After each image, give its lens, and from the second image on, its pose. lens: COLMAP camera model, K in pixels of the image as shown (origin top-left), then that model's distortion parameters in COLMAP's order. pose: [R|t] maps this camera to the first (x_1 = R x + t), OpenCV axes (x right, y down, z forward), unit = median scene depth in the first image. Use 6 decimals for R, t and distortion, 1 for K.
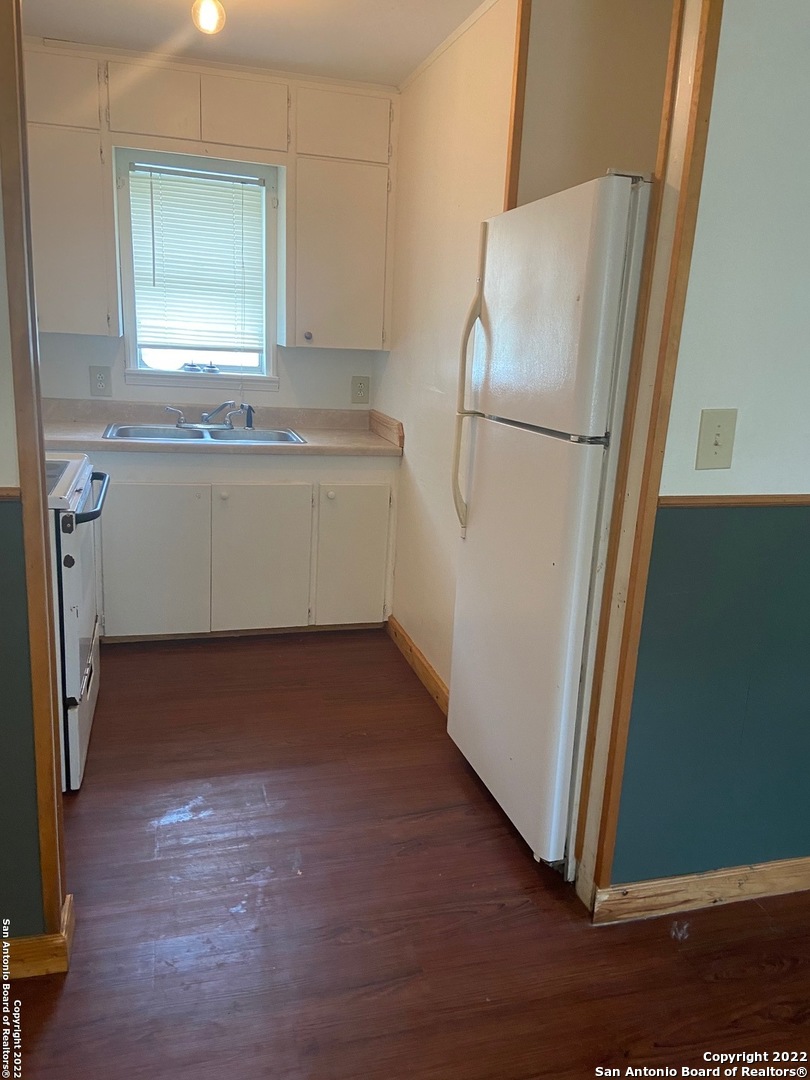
lens RADIAL K [[805.4, 0, 405.0], [0, 805.4, 540.0], [0, 0, 1]] dist [0.127334, -0.152308]
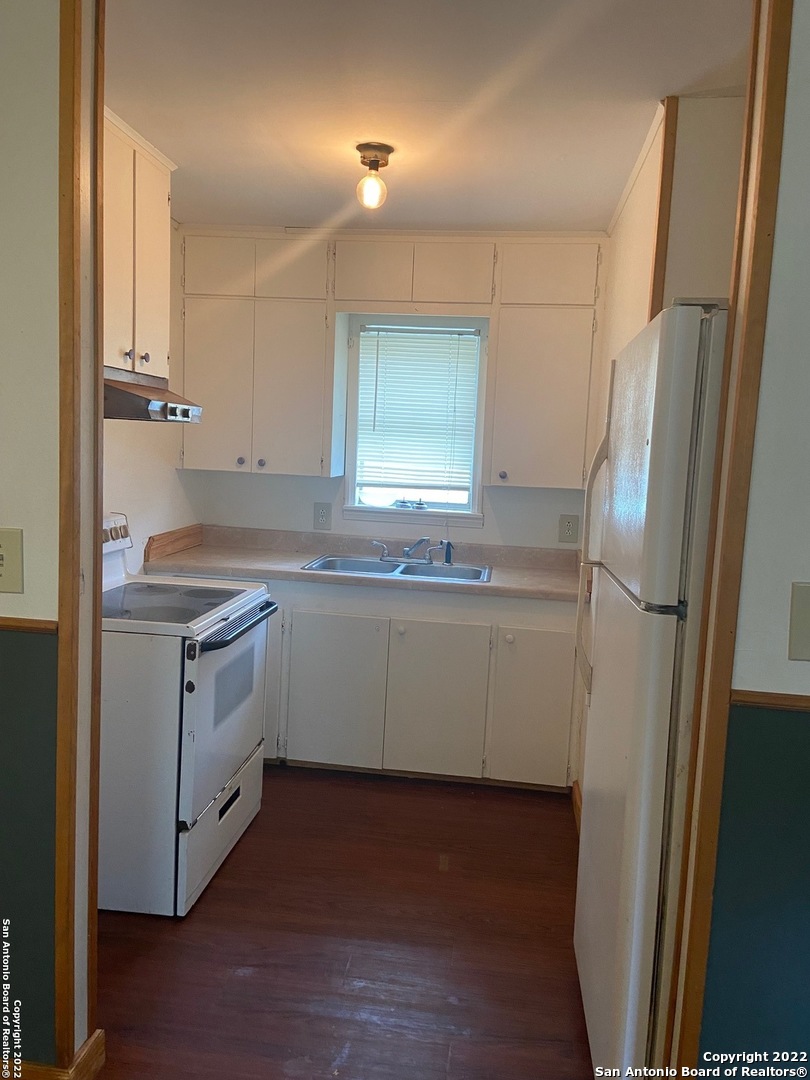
lens RADIAL K [[805.4, 0, 405.0], [0, 805.4, 540.0], [0, 0, 1]] dist [0.127334, -0.152308]
pose [[0.918999, 0.034989, -0.392704, 0.155176], [-0.095628, 0.986093, -0.135928, -0.027507], [0.382487, 0.162472, 0.909564, 0.072142]]
